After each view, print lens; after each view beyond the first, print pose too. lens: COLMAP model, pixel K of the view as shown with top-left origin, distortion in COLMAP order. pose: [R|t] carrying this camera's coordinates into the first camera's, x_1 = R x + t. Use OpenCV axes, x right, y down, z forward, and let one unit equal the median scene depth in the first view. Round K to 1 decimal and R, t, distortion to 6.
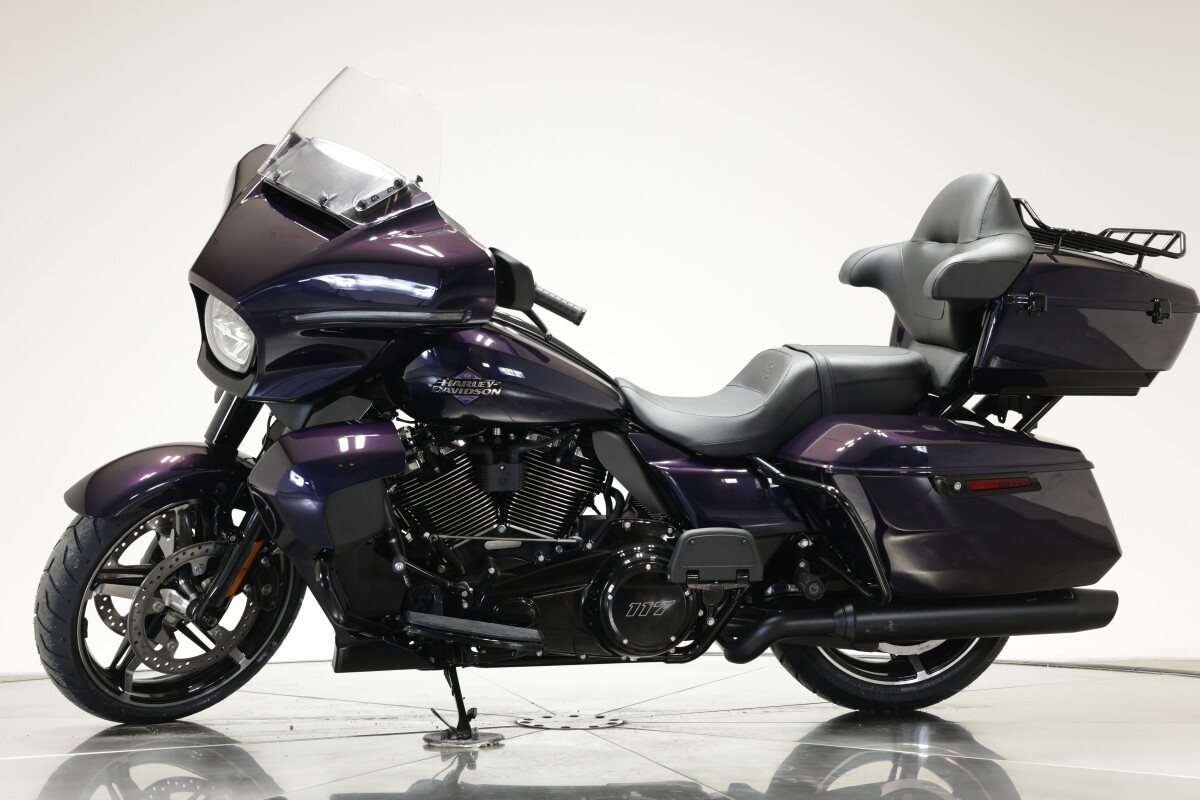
lens RADIAL K [[1620.5, 0, 601.3], [0, 1620.5, 403.9], [0, 0, 1]] dist [-0.036864, 0.000000]
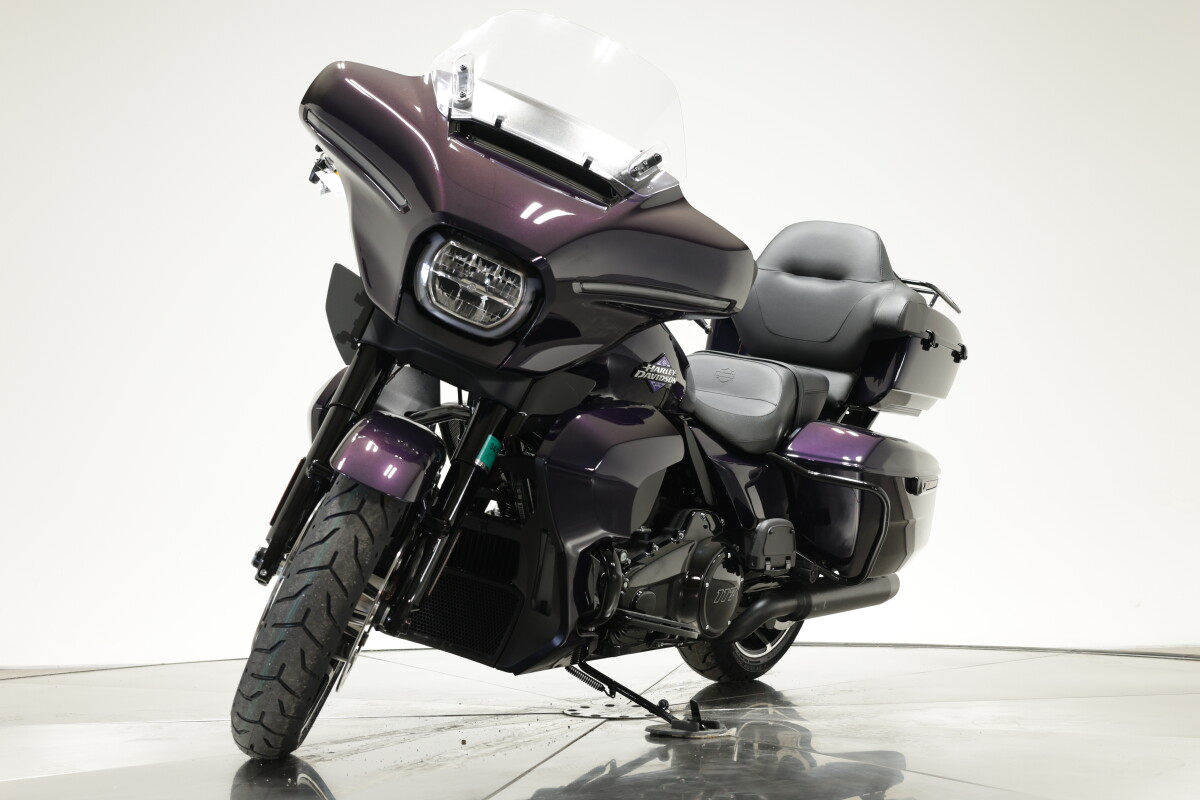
lens RADIAL K [[1620.5, 0, 595.0], [0, 1620.5, 397.3], [0, 0, 1]] dist [-0.036864, 0.000000]
pose [[0.656239, 0.064112, 0.751825, -0.802112], [-0.061406, 0.997617, -0.031473, 0.035229], [-0.752051, -0.025513, 0.658611, 0.360757]]
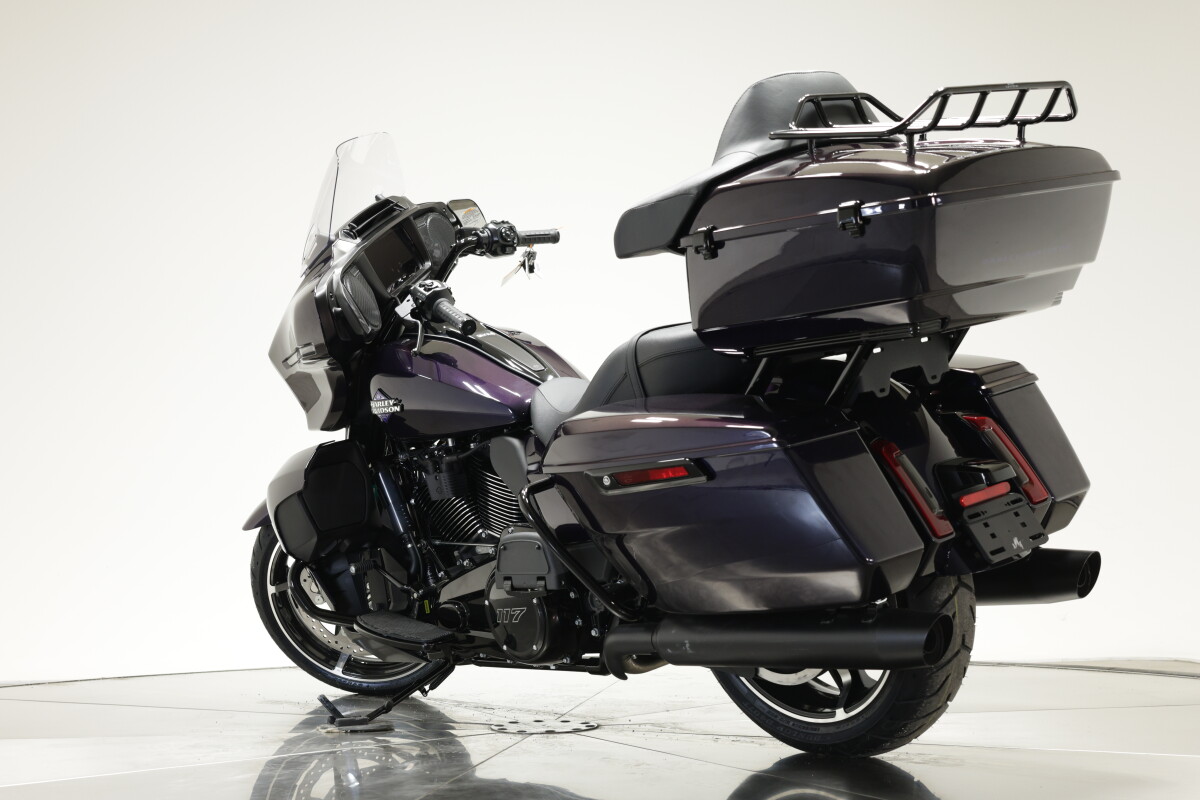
lens RADIAL K [[1620.5, 0, 601.2], [0, 1620.5, 392.4], [0, 0, 1]] dist [-0.036864, 0.000000]
pose [[0.493808, -0.082686, -0.865631, 0.889382], [0.083534, 0.995376, -0.047427, 0.041995], [0.865549, -0.048889, 0.498432, 0.548645]]
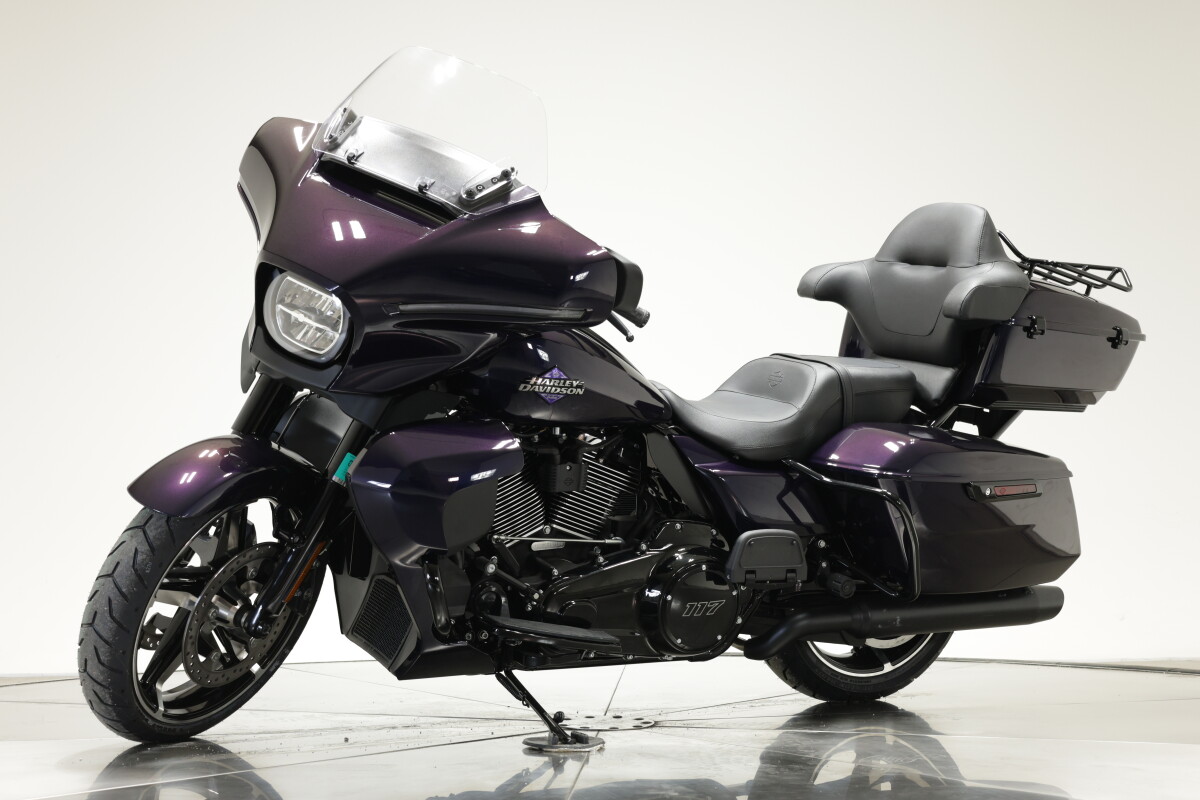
lens RADIAL K [[1620.5, 0, 610.7], [0, 1620.5, 402.6], [0, 0, 1]] dist [-0.036864, 0.000000]
pose [[0.940805, 0.028813, 0.337721, -0.362195], [-0.028322, 0.999578, -0.006382, 0.004871], [-0.337763, -0.003560, 0.941225, 0.057963]]
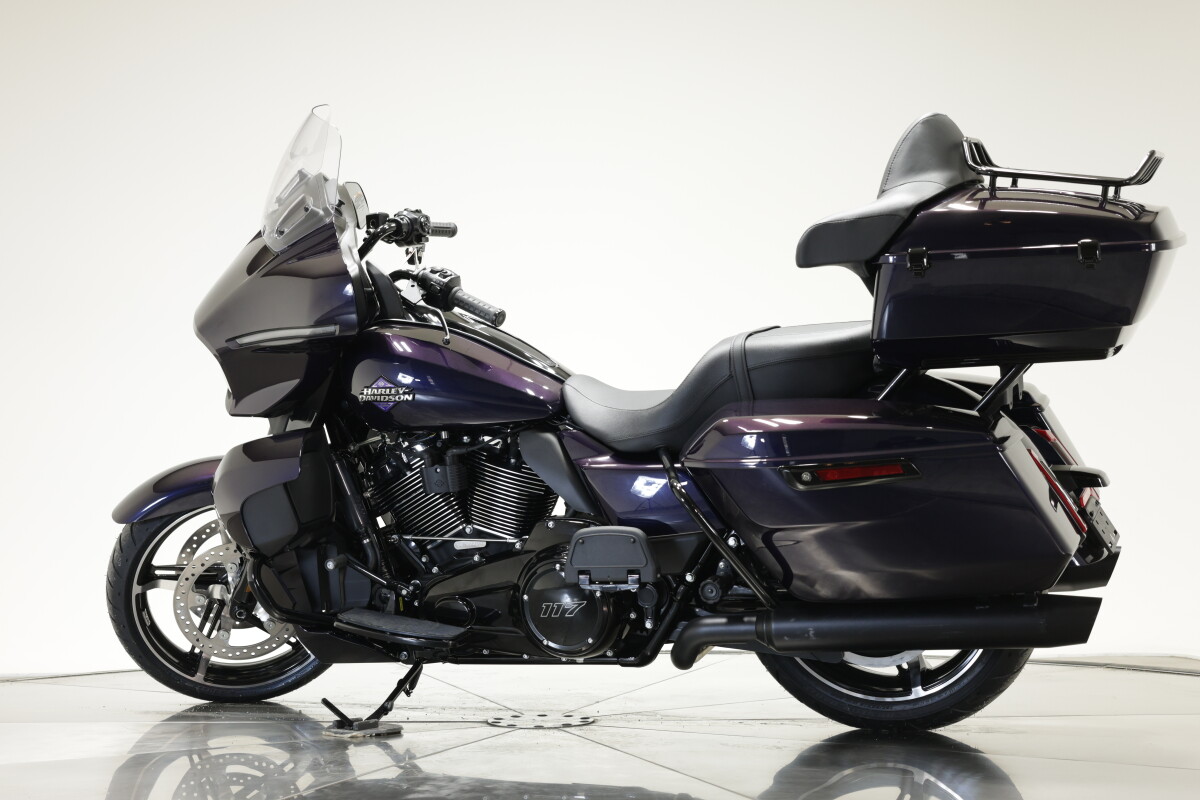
lens RADIAL K [[1620.5, 0, 594.3], [0, 1620.5, 403.7], [0, 0, 1]] dist [-0.036864, 0.000000]
pose [[0.841578, -0.050158, -0.537802, 0.563563], [0.049601, 0.998649, -0.015520, 0.017560], [0.537854, -0.013614, 0.842928, 0.179094]]
